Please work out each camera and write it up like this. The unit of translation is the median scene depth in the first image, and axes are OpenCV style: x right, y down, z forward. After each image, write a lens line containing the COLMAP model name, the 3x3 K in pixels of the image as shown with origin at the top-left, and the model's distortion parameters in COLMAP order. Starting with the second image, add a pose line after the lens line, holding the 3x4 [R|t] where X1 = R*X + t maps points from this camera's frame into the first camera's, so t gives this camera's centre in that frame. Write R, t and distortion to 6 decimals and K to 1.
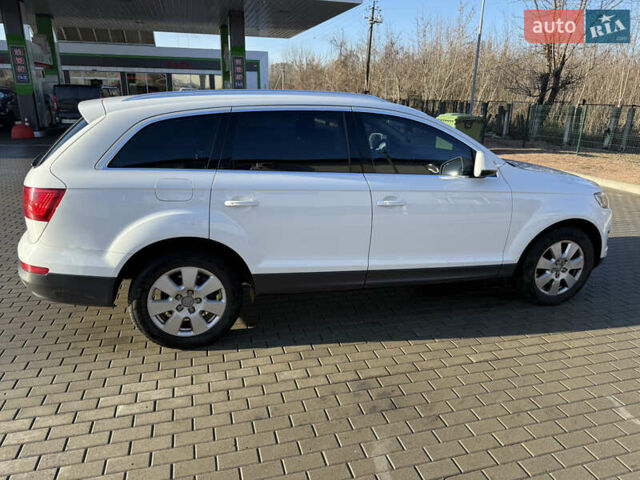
lens RADIAL K [[464.6, 0, 319.4], [0, 464.6, 242.4], [0, 0, 1]] dist [0.029789, -0.034373]
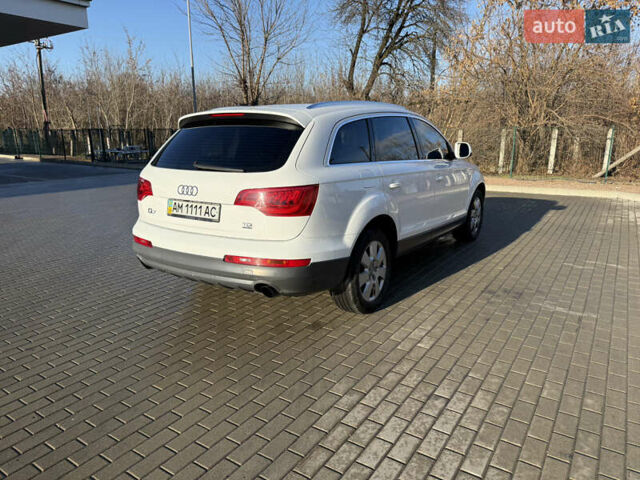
lens RADIAL K [[464.6, 0, 315.5], [0, 464.6, 241.4], [0, 0, 1]] dist [0.029789, -0.034373]
pose [[0.761890, -0.176193, 0.623281, -1.141345], [0.216210, 0.976277, 0.011688, 0.005302], [-0.610555, 0.125855, 0.781910, 0.127821]]
